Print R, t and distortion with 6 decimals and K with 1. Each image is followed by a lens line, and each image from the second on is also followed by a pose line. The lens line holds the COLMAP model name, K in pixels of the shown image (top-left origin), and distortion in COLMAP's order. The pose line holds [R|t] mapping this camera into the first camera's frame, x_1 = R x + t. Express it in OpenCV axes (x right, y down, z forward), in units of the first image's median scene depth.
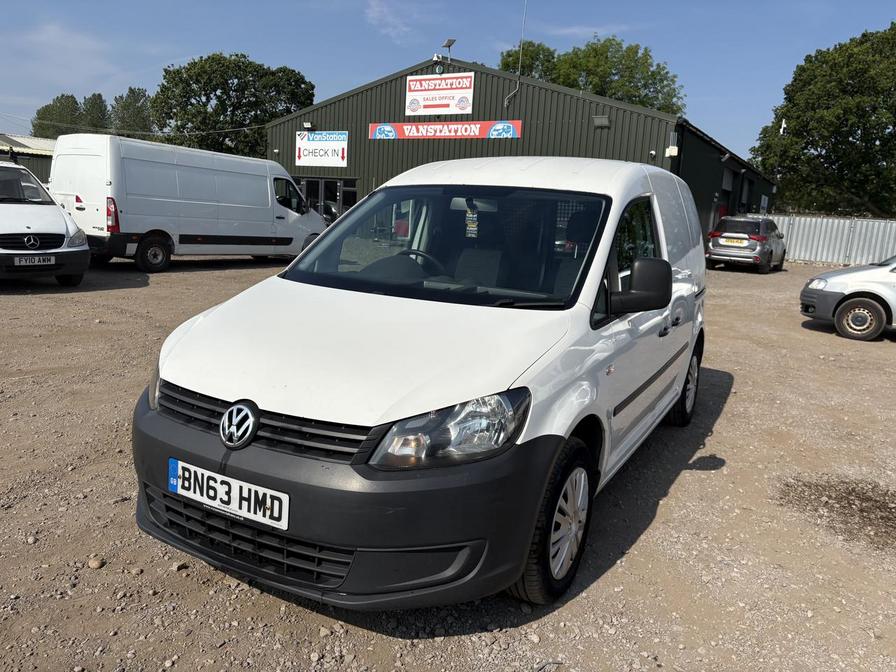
lens RADIAL K [[680.8, 0, 448.0], [0, 680.8, 336.0], [0, 0, 1]] dist [0.005255, 0.004236]
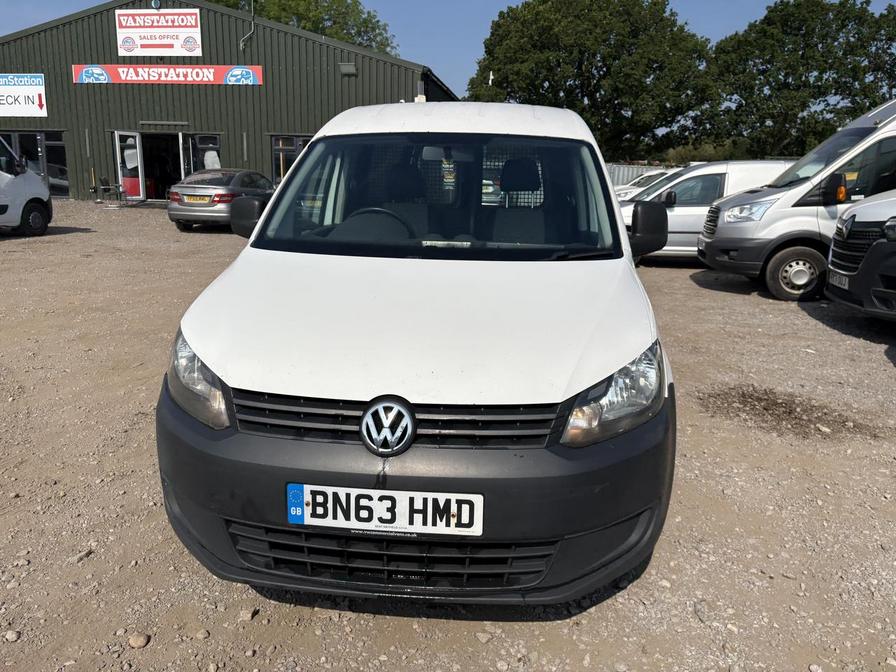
lens RADIAL K [[676.9, 0, 448.0], [0, 676.9, 336.0], [0, 0, 1]] dist [0.059616, -0.079938]
pose [[0.917819, -0.124930, 0.376831, -0.299315], [0.099374, 0.991275, 0.086597, -0.024068], [-0.384362, -0.042033, 0.922225, 0.119611]]
